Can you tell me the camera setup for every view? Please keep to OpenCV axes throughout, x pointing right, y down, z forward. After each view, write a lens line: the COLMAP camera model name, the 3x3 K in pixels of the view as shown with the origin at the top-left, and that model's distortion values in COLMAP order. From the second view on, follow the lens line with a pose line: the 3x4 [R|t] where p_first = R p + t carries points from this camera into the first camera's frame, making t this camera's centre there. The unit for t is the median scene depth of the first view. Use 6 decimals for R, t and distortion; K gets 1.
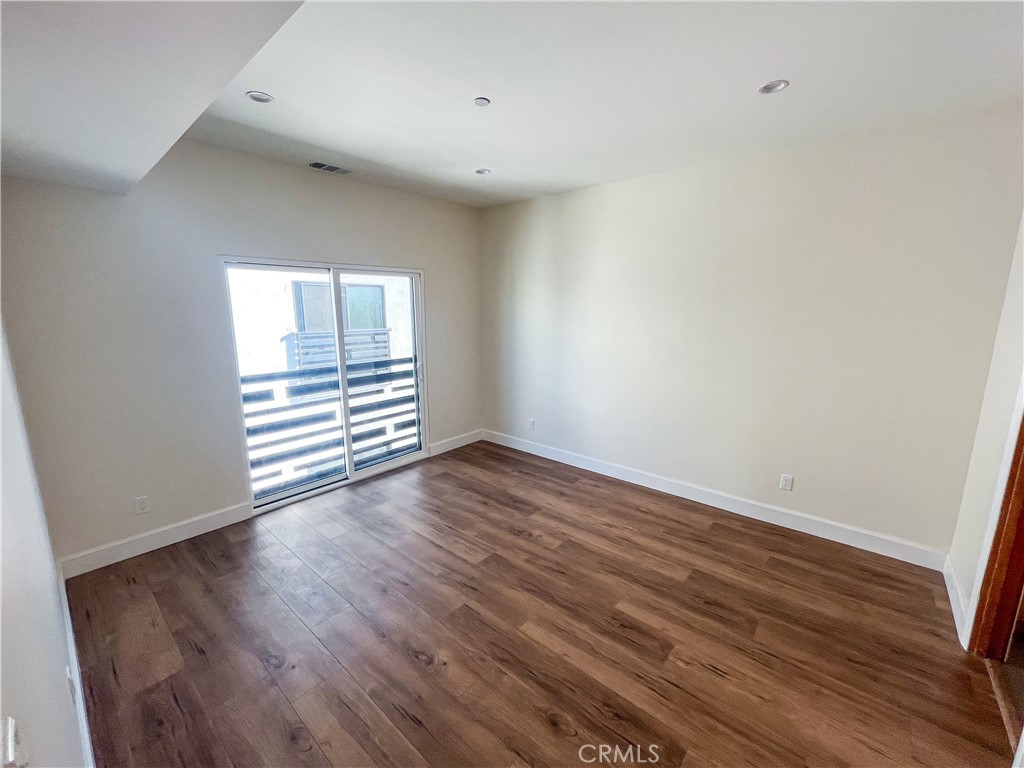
lens RADIAL K [[416.1, 0, 518.4], [0, 416.1, 382.8], [0, 0, 1]] dist [-0.000584, -0.000004]
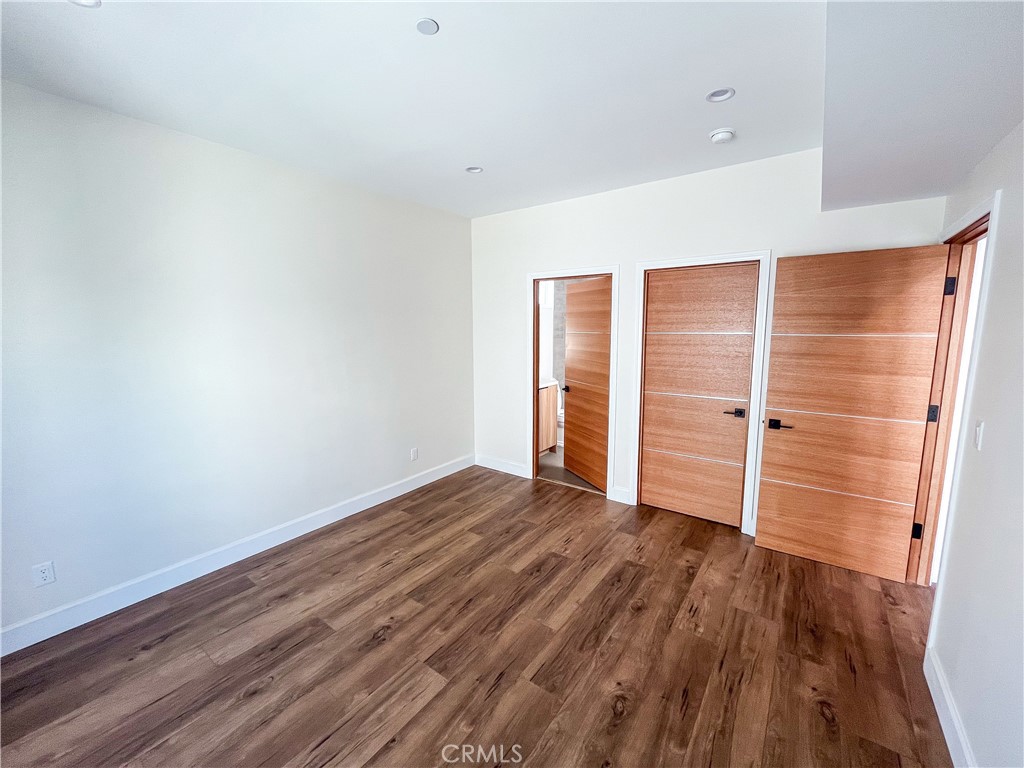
lens RADIAL K [[416.1, 0, 518.4], [0, 416.1, 382.8], [0, 0, 1]] dist [-0.000584, -0.000004]
pose [[-0.074097, -0.139467, 0.987451, -0.679079], [0.184436, 0.971175, 0.151008, -0.118826], [-0.980048, 0.193310, -0.046238, 0.772395]]
